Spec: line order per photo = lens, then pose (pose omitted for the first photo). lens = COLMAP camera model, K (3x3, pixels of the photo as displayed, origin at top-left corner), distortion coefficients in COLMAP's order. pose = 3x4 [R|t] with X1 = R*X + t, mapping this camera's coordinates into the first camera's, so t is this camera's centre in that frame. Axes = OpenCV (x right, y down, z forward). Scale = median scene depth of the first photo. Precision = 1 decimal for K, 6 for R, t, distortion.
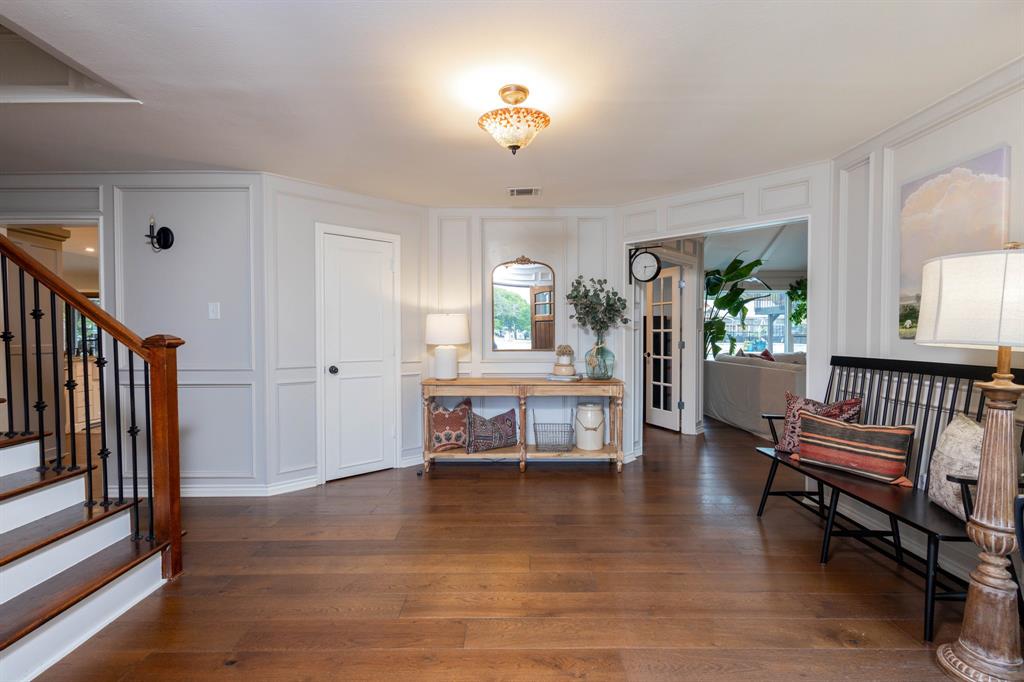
lens RADIAL K [[469.7, 0, 516.4], [0, 469.7, 345.2], [0, 0, 1]] dist [0.002788, -0.000158]
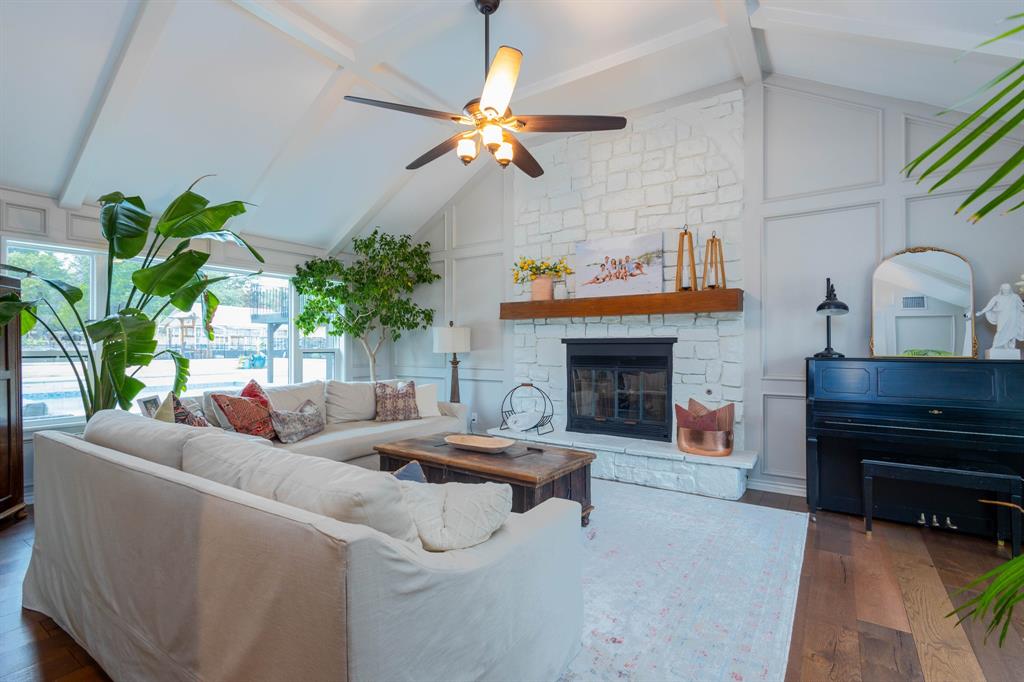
lens RADIAL K [[469.7, 0, 518.3], [0, 469.7, 344.3], [0, 0, 1]] dist [0.002788, -0.000158]
pose [[0.560382, 0.008784, 0.828188, 0.246969], [0.016185, 0.999637, -0.021553, -0.011890], [-0.828076, 0.025482, 0.560036, 0.436134]]
